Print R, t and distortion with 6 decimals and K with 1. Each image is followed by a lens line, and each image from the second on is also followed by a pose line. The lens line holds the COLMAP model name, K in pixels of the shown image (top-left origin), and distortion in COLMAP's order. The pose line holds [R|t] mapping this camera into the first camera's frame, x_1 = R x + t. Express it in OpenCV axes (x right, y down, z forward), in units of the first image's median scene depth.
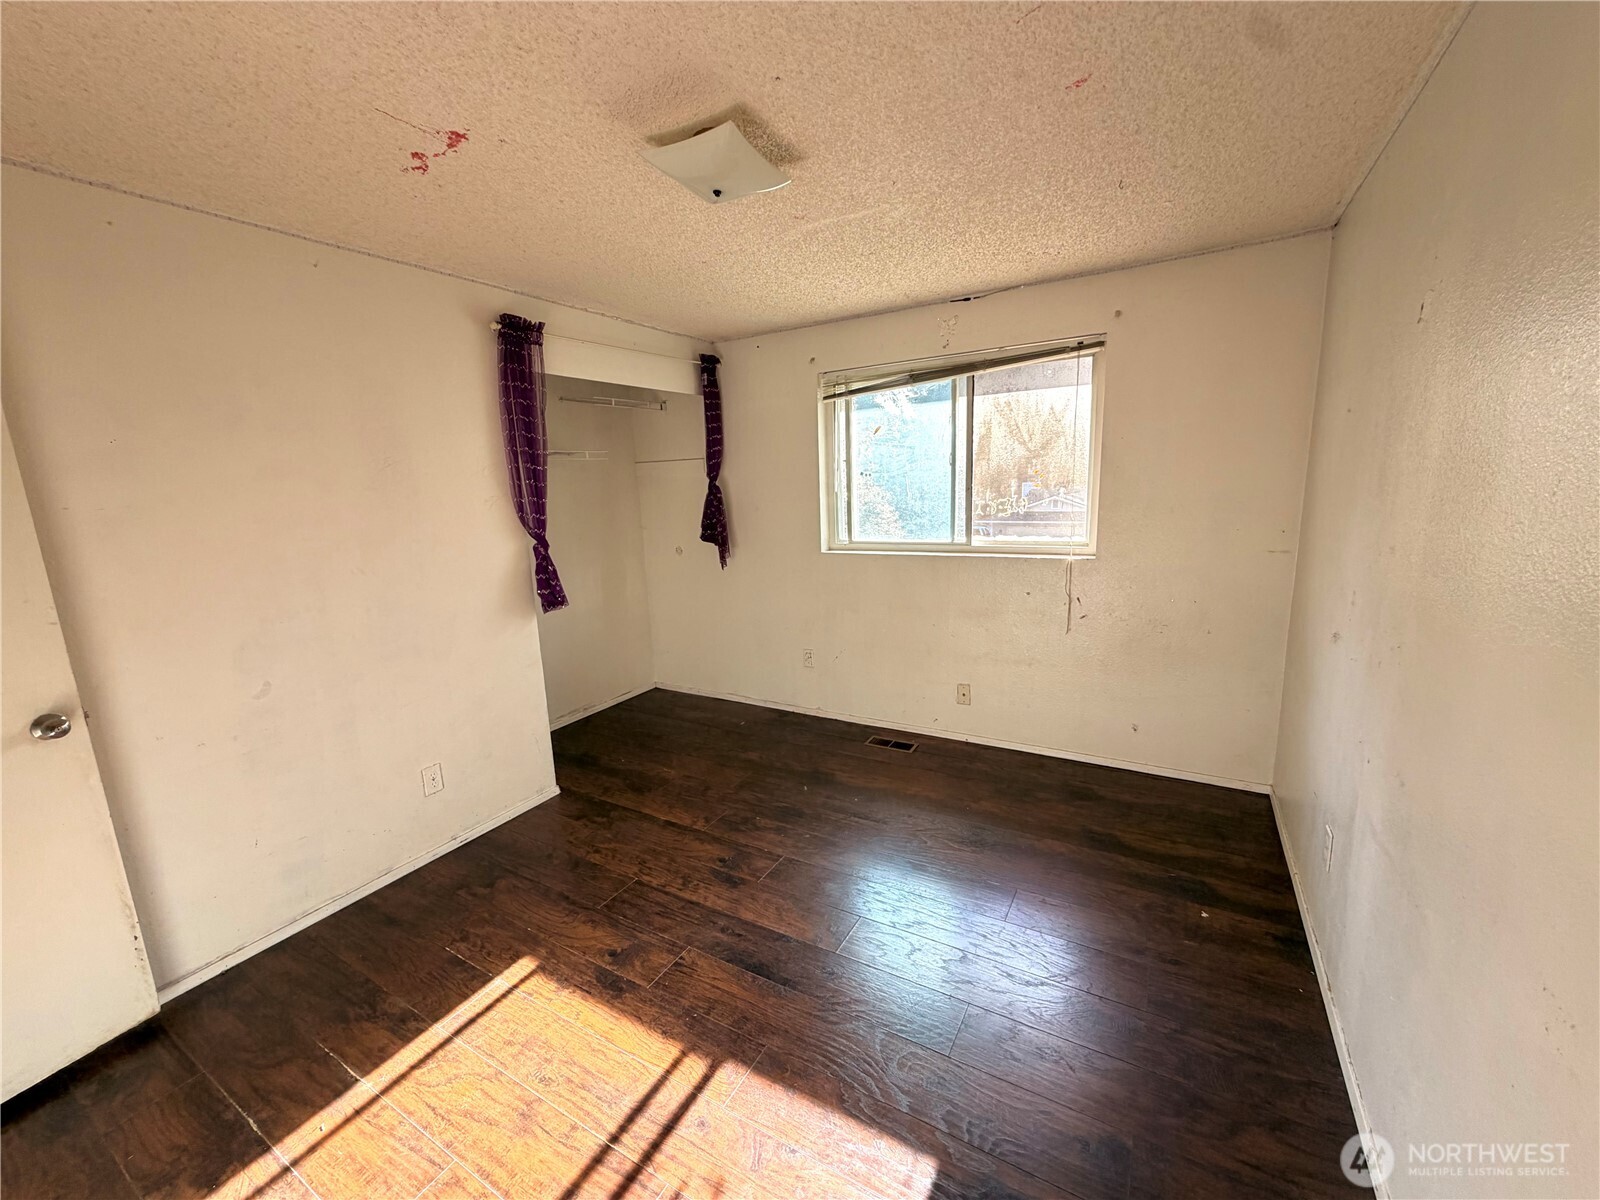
lens RADIAL K [[639.9, 0, 795.6], [0, 639.9, 600.7], [0, 0, 1]] dist [-0.001761, 0.000651]
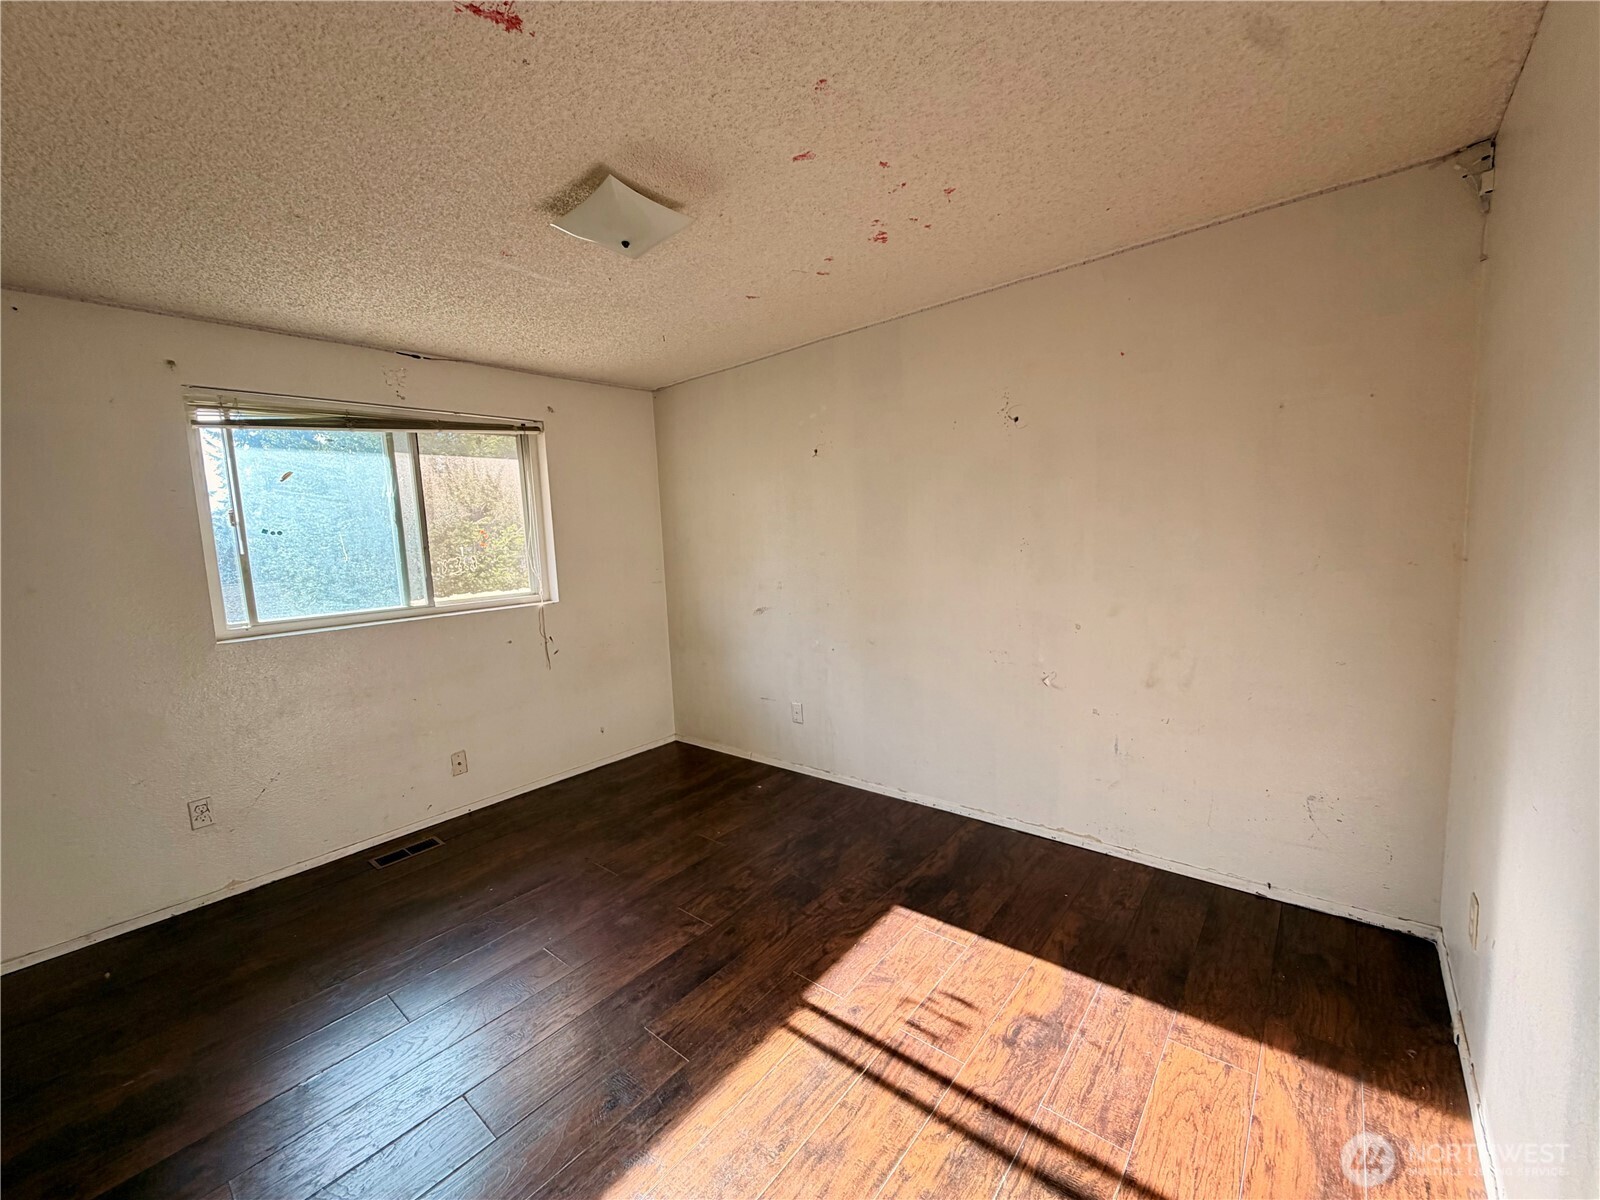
lens RADIAL K [[639.9, 0, 796.9], [0, 639.9, 601.1], [0, 0, 1]] dist [-0.001761, 0.000651]
pose [[0.167529, -0.071702, 0.983256, -0.660461], [0.224367, 0.973953, 0.032796, -0.006271], [-0.959997, 0.215116, 0.179253, 0.360107]]
